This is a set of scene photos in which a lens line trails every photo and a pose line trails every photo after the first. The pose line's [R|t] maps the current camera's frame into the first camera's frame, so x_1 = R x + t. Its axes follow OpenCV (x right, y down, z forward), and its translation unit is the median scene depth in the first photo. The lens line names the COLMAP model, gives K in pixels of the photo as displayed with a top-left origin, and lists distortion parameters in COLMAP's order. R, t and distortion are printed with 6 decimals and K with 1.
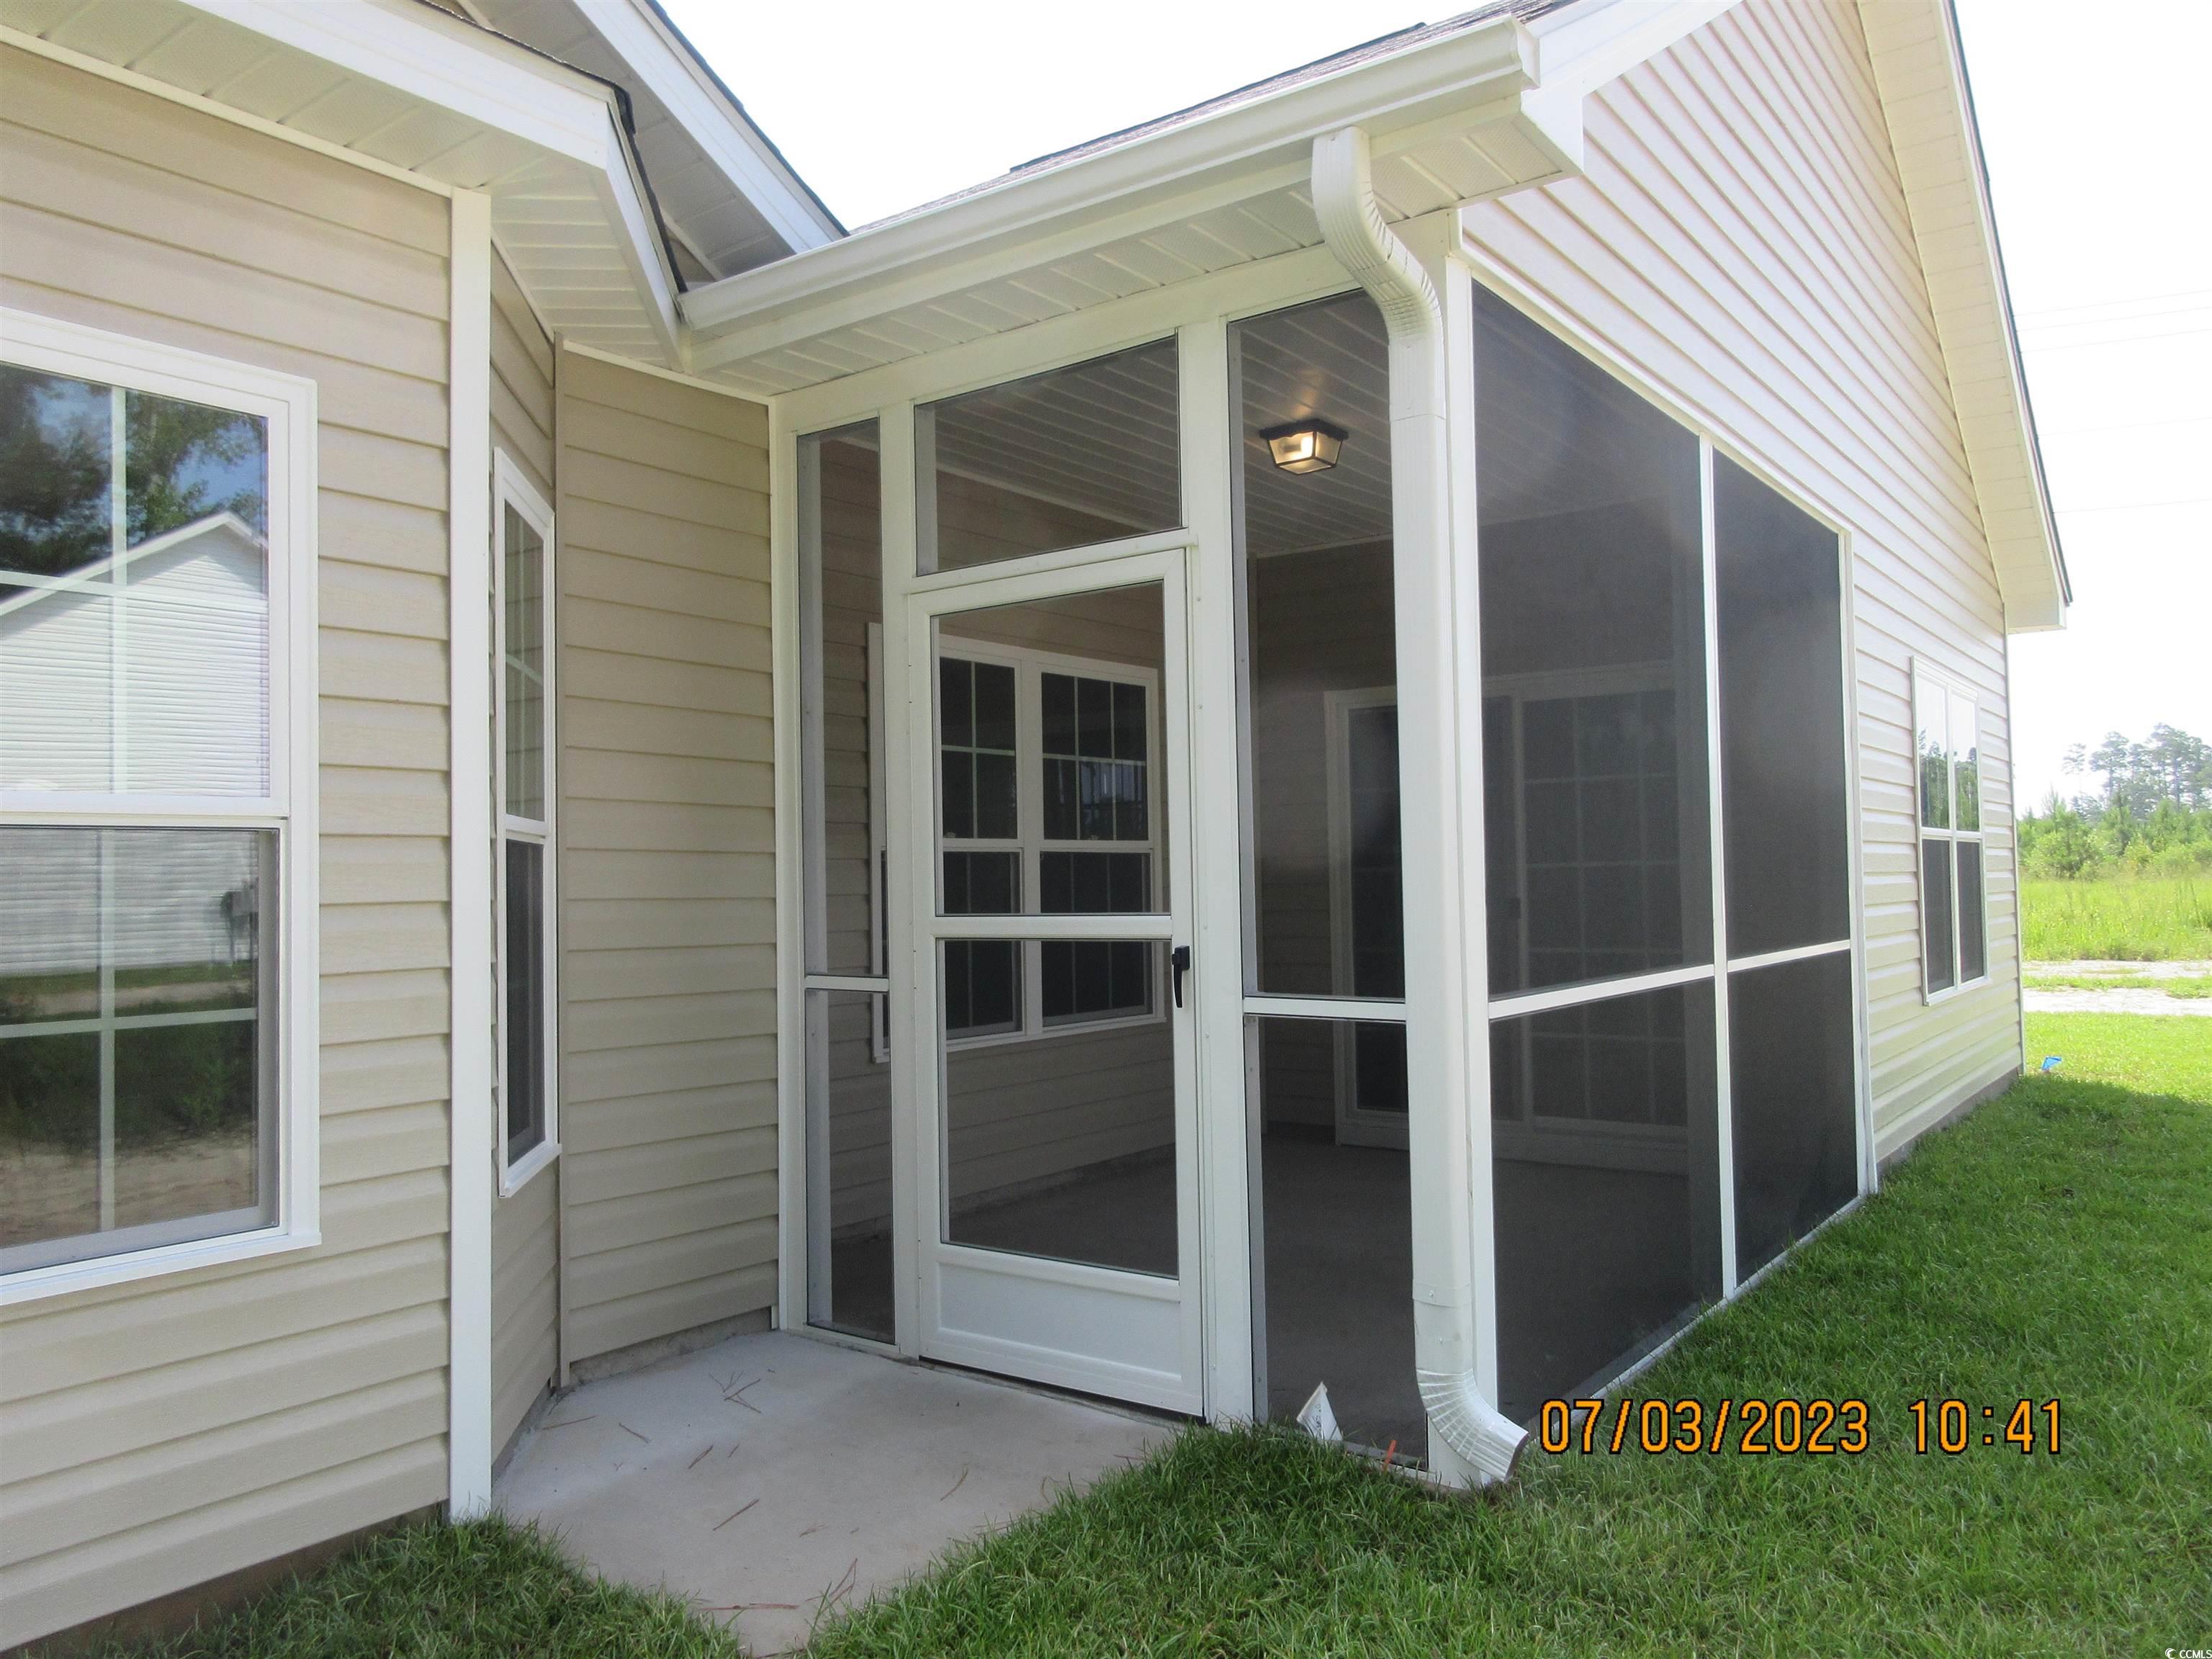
lens RADIAL K [[1637.7, 0, 1105.8], [0, 1637.7, 829.3], [0, 0, 1]] dist [-0.004184, -0.007810]
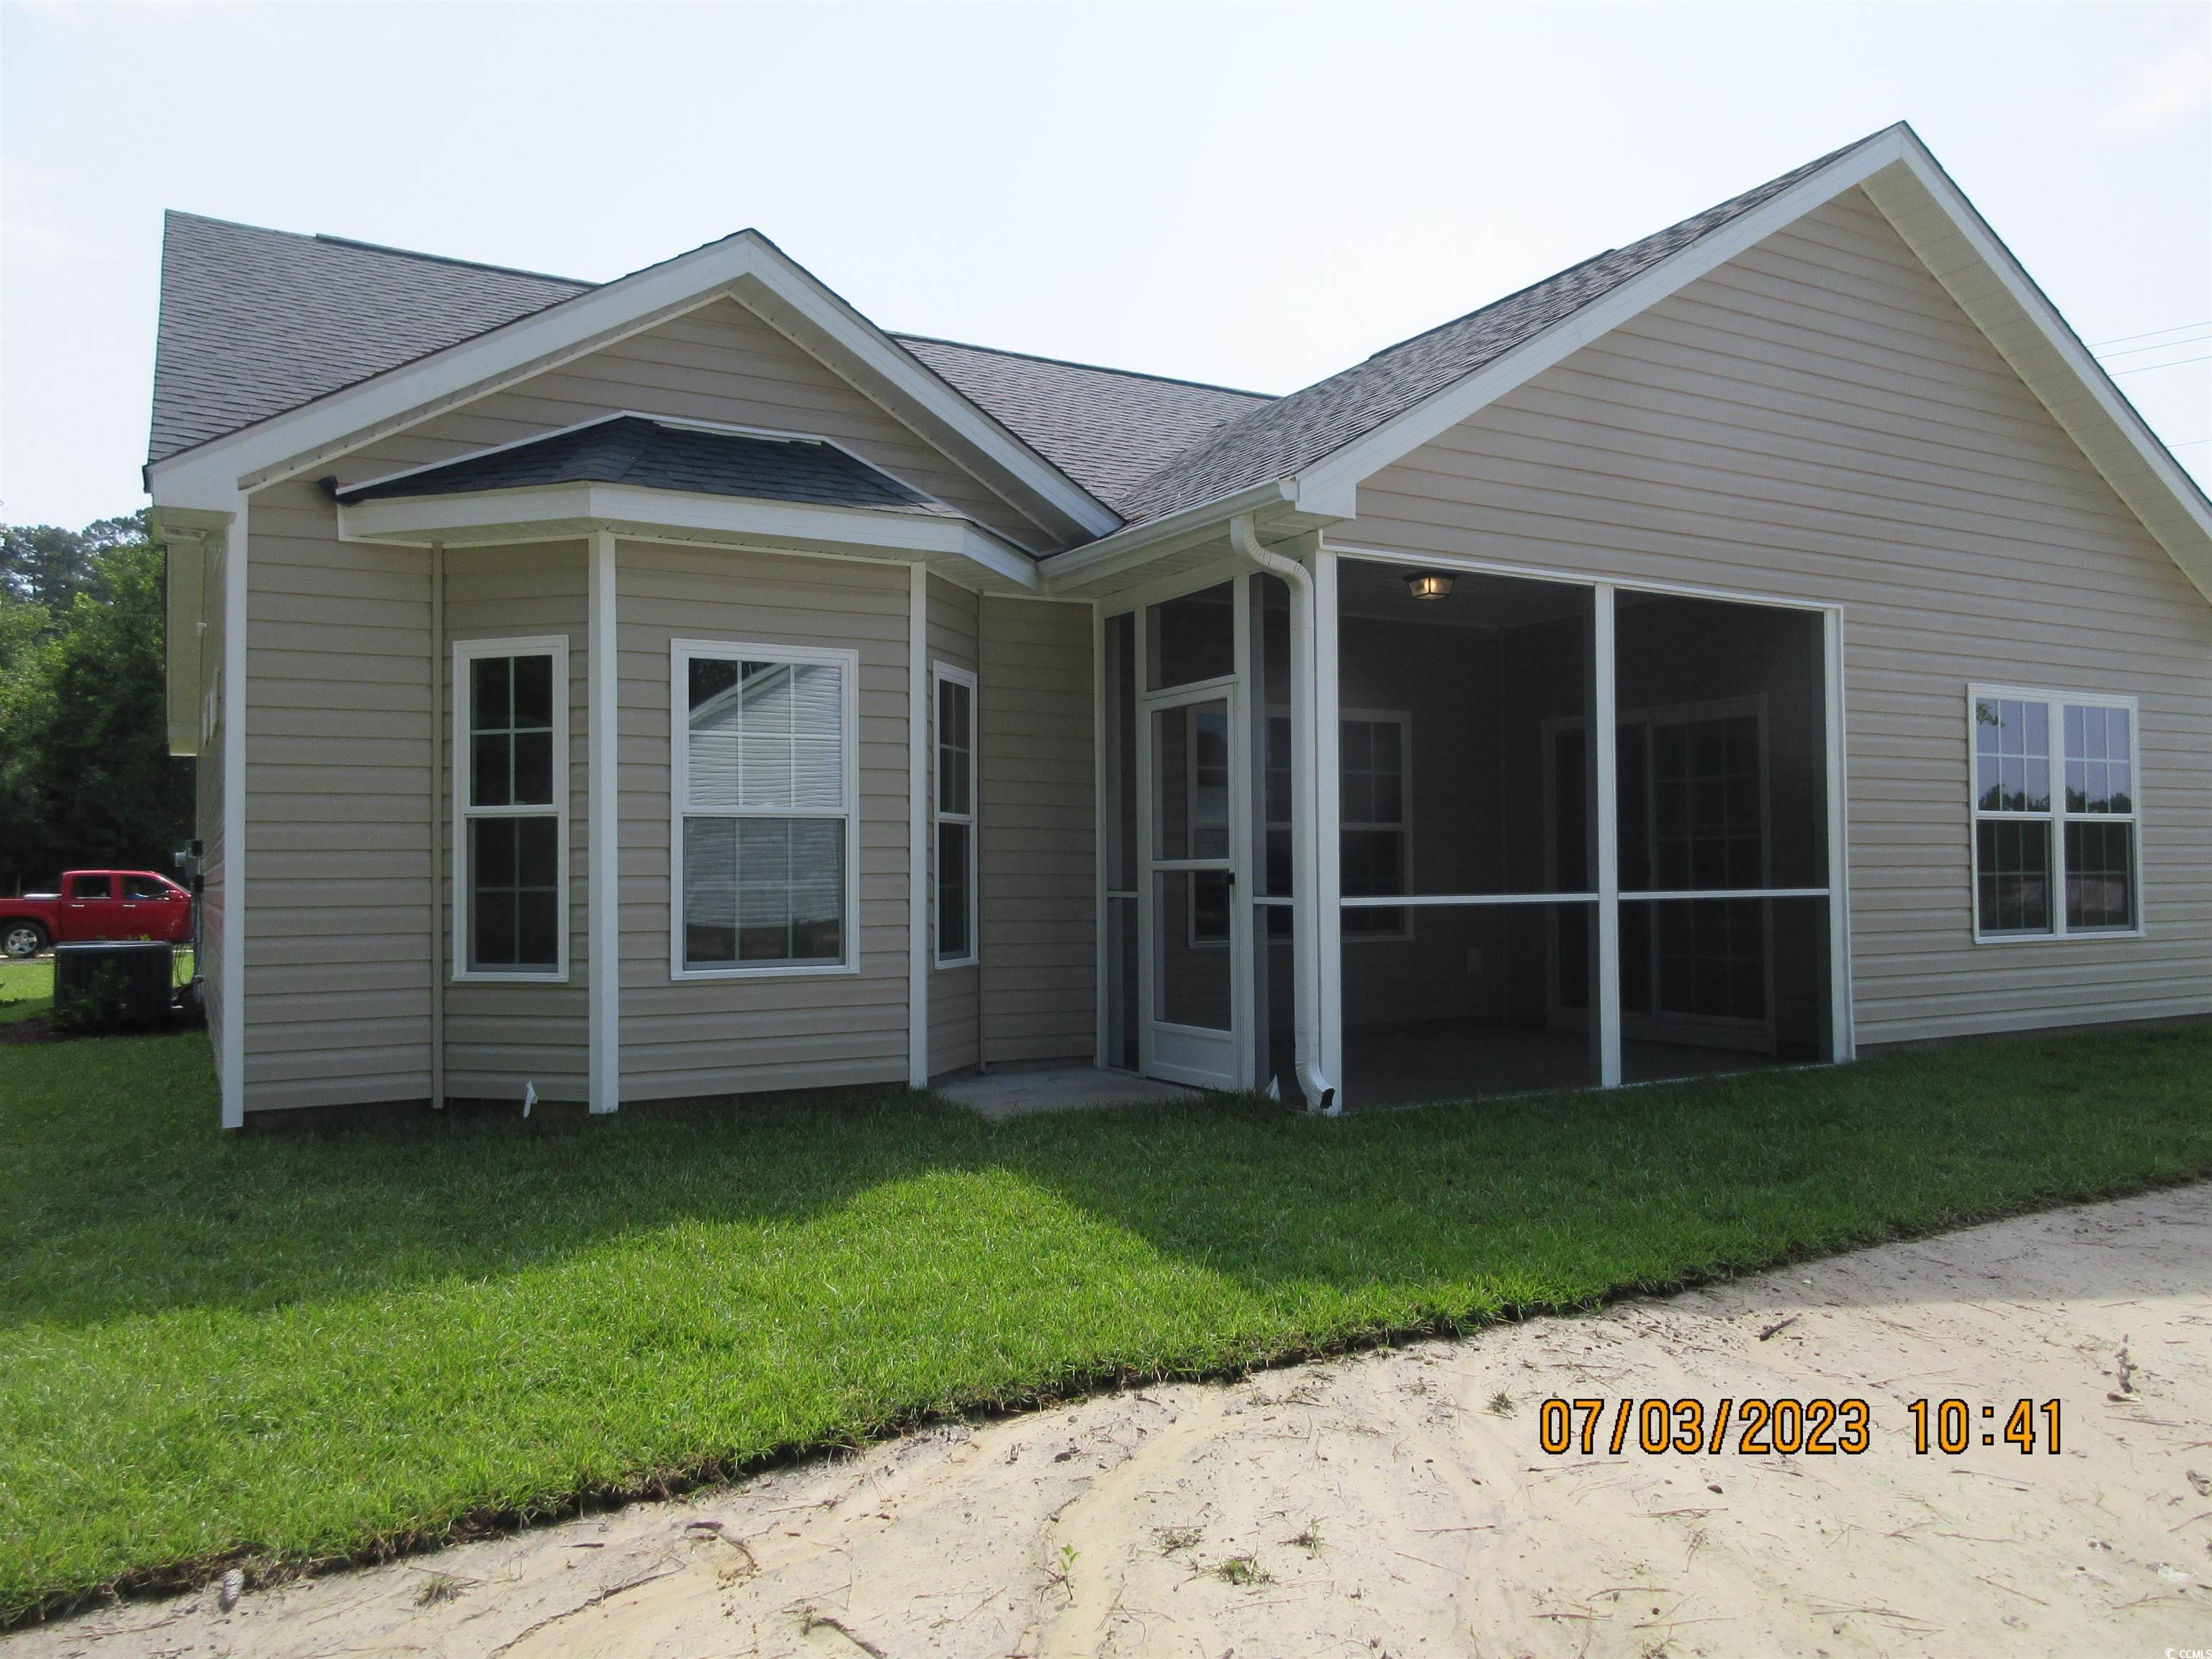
lens RADIAL K [[1637.7, 0, 1105.7], [0, 1637.7, 824.1], [0, 0, 1]] dist [-0.004184, -0.007810]
pose [[0.912153, -0.002552, -0.409843, 0.745140], [0.005093, 0.999974, 0.005109, -0.002362], [0.409819, -0.006748, 0.912142, -0.968087]]
